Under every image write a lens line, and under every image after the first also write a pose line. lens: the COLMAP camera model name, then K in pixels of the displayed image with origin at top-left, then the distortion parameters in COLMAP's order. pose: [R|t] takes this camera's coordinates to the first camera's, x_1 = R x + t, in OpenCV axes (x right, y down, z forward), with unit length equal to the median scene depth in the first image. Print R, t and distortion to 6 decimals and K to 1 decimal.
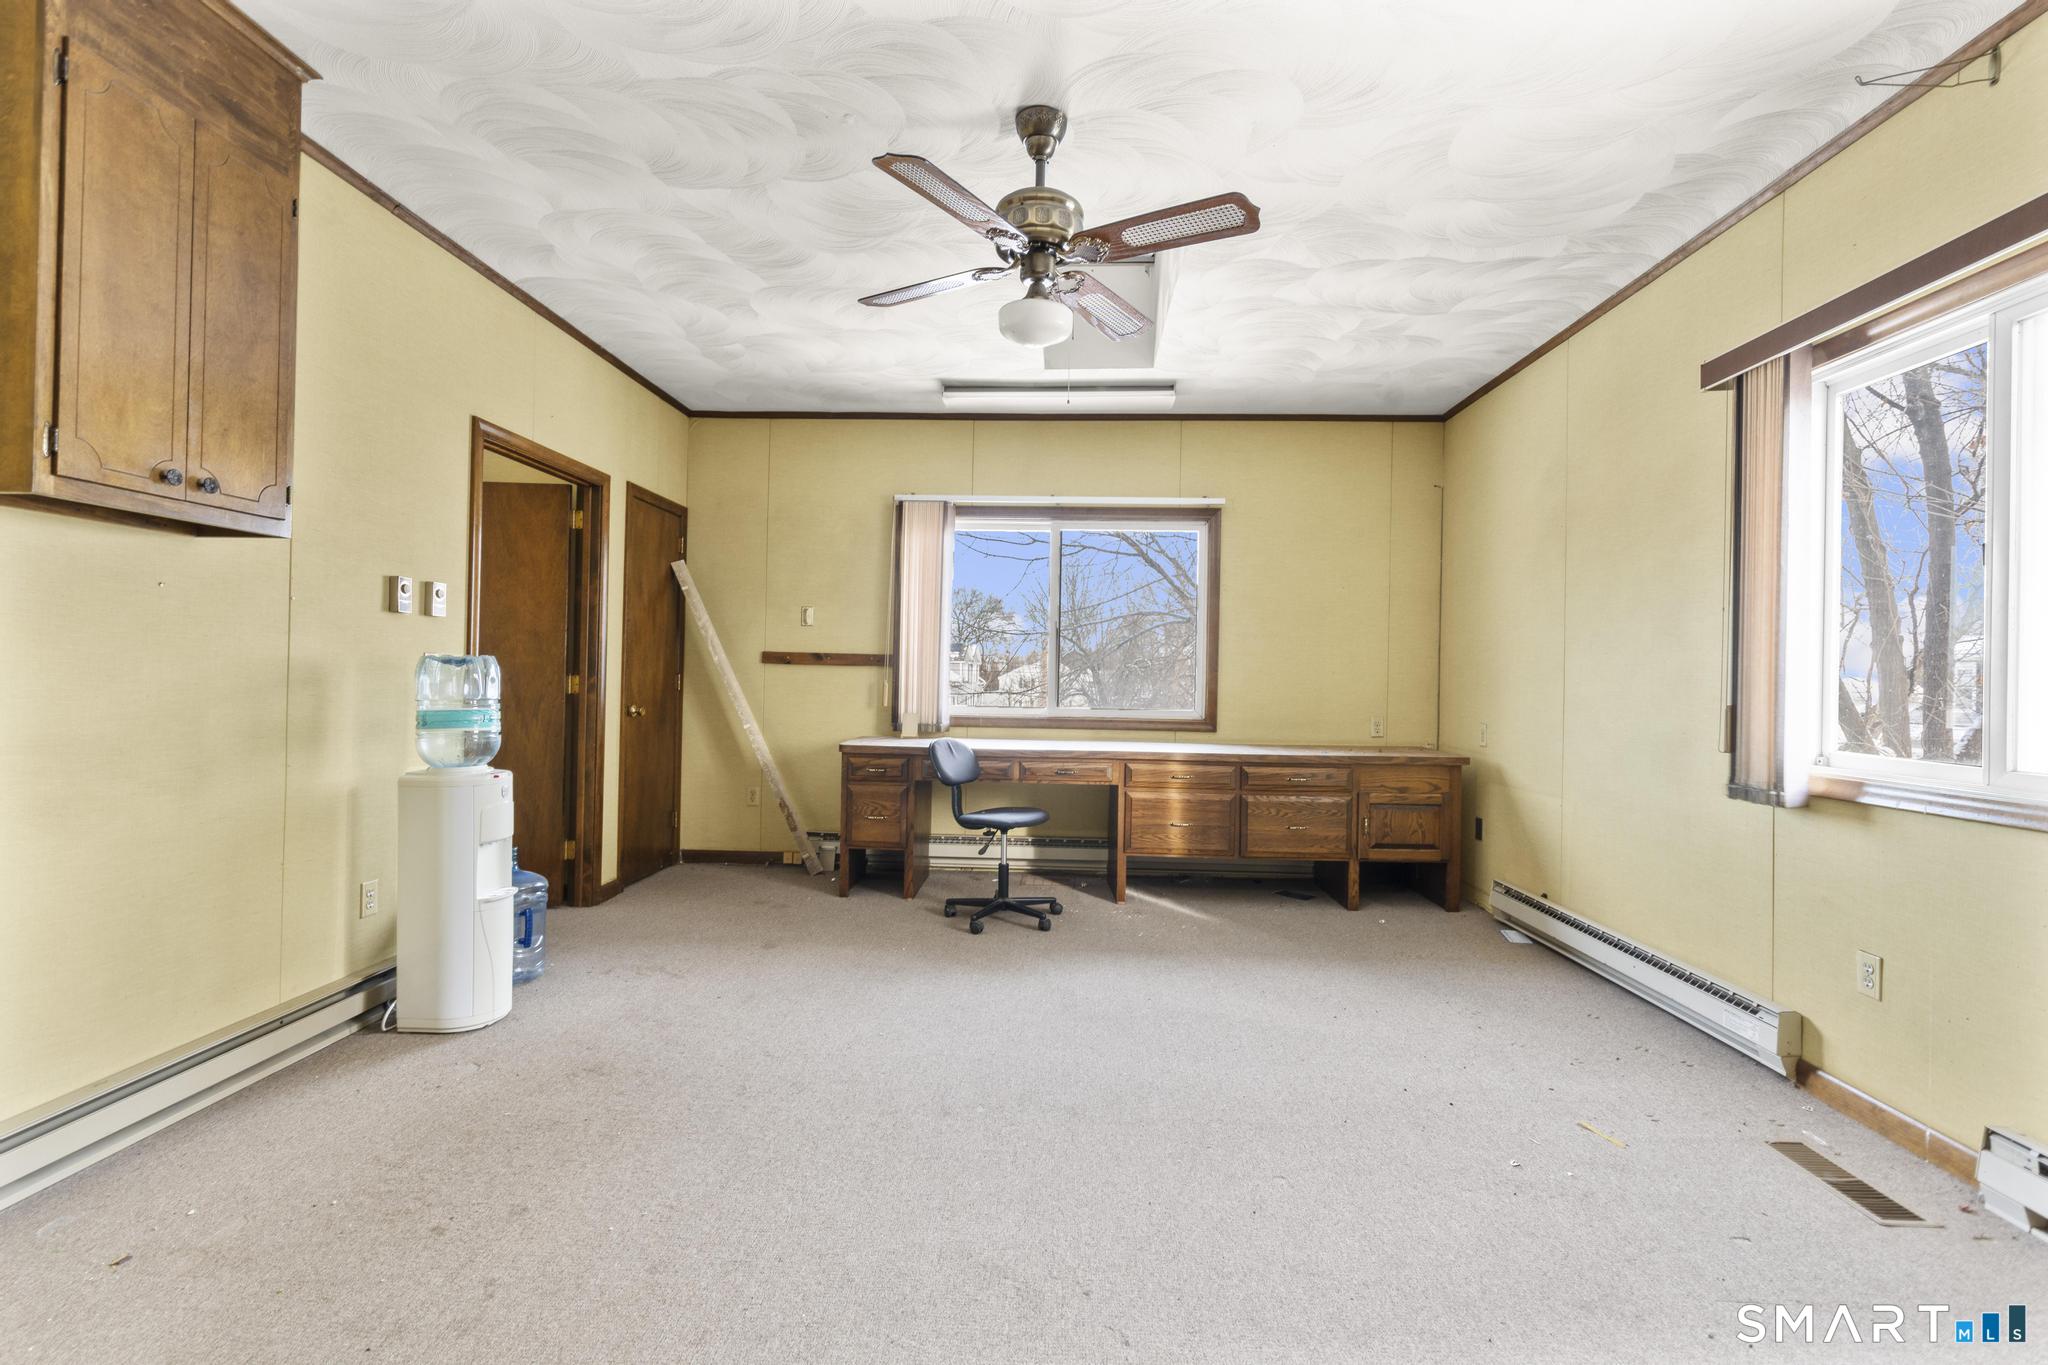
lens RADIAL K [[927.6, 0, 1033.9], [0, 927.6, 679.1], [0, 0, 1]] dist [-0.008172, 0.002595]
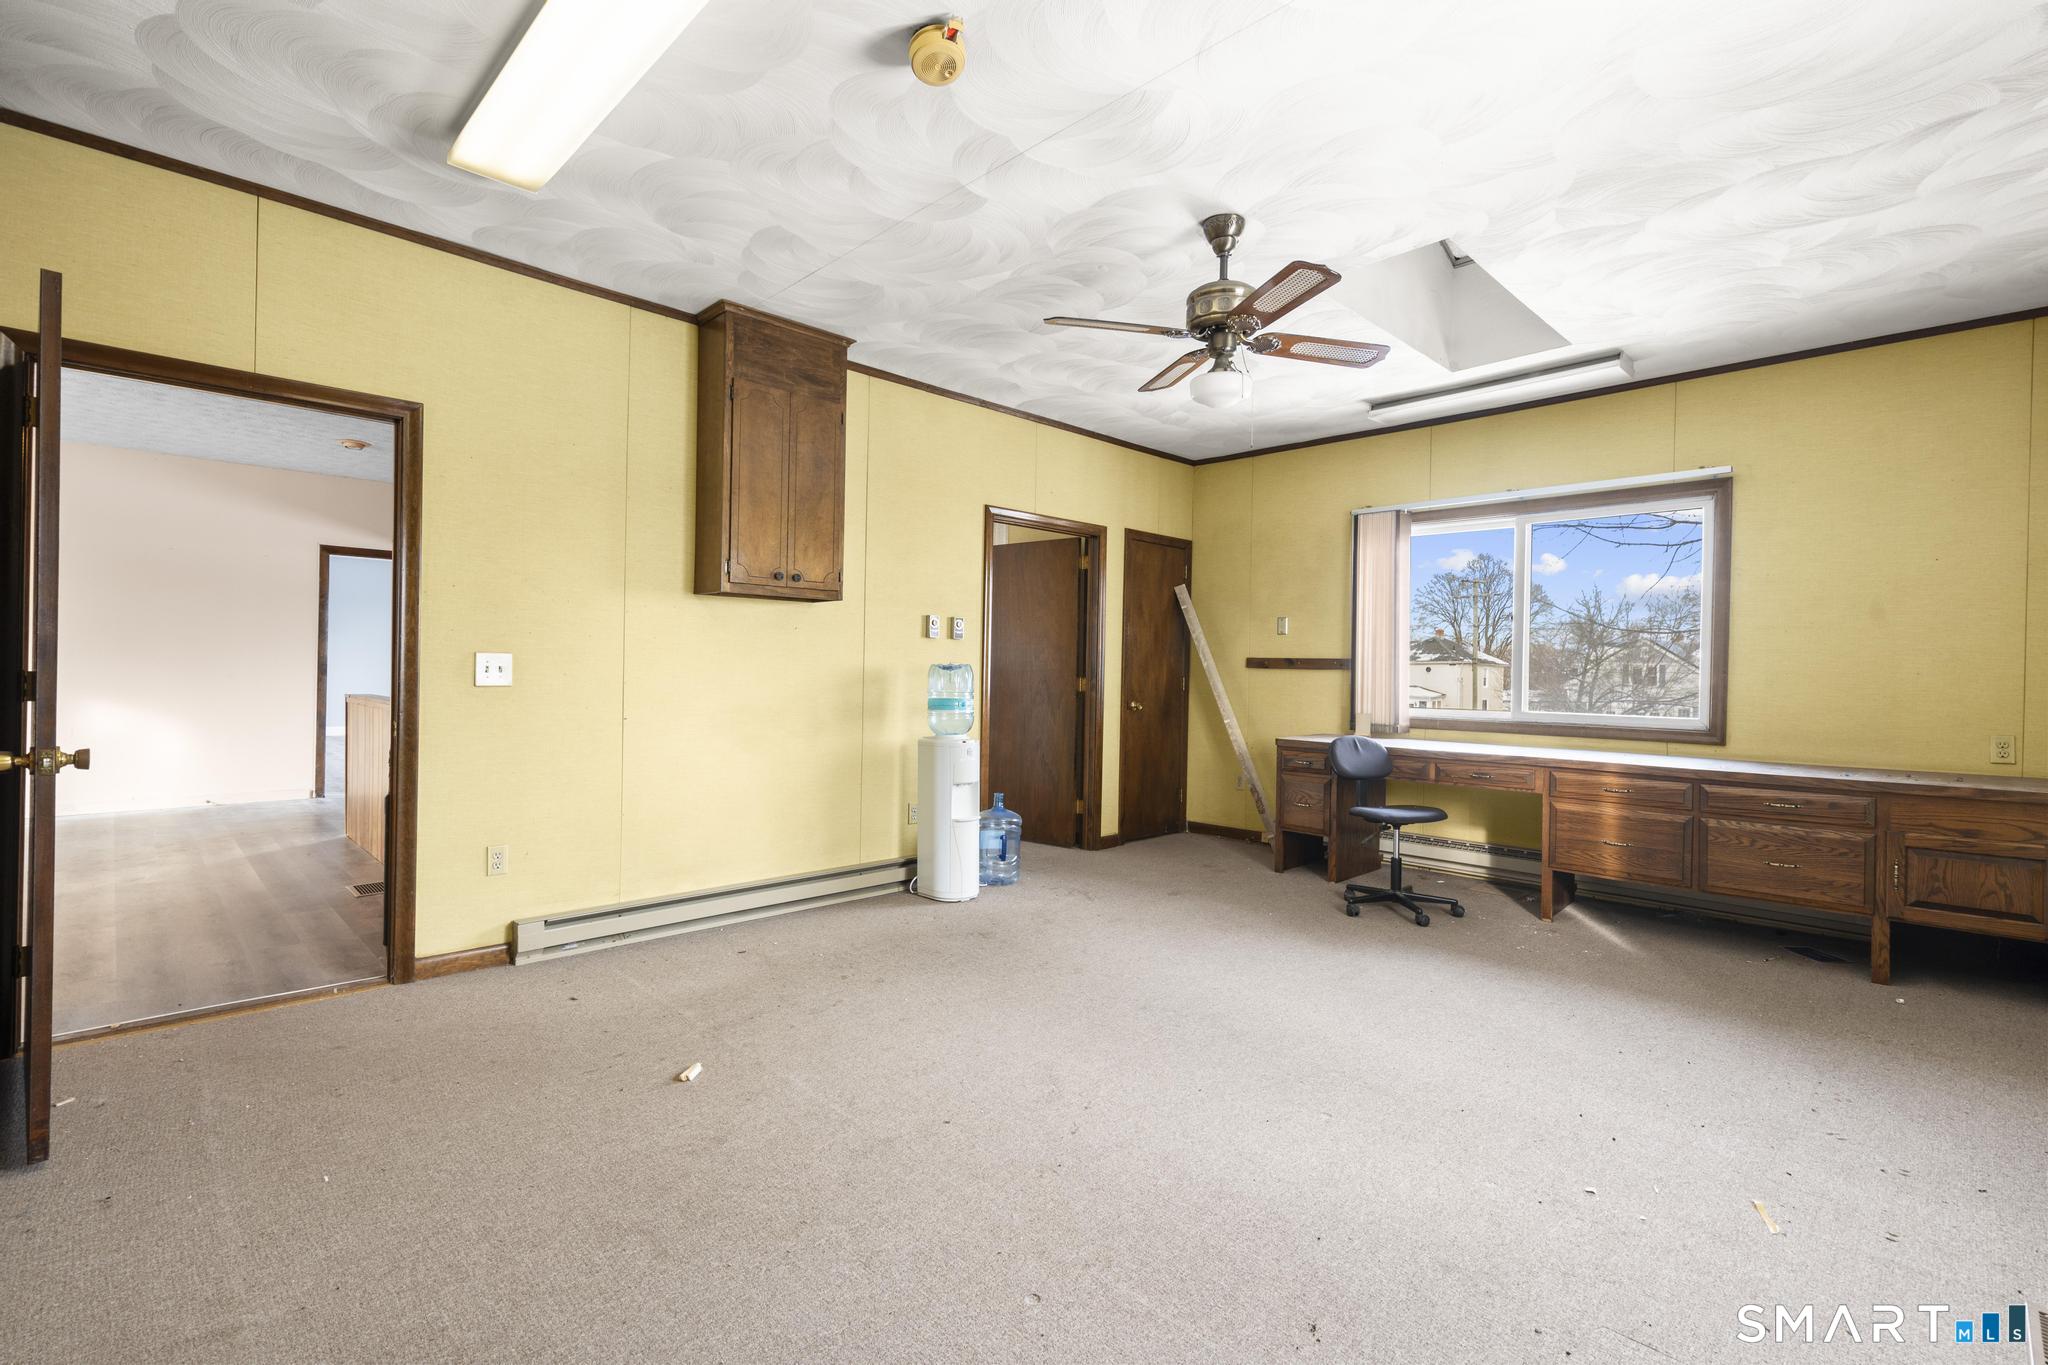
lens RADIAL K [[927.6, 0, 1037.3], [0, 927.6, 680.8], [0, 0, 1]] dist [-0.008172, 0.002595]
pose [[0.732557, 0.000806, -0.680705, 0.473228], [-0.004413, 0.999984, -0.003565, 0.006796], [0.680691, 0.005615, 0.732549, -0.047957]]
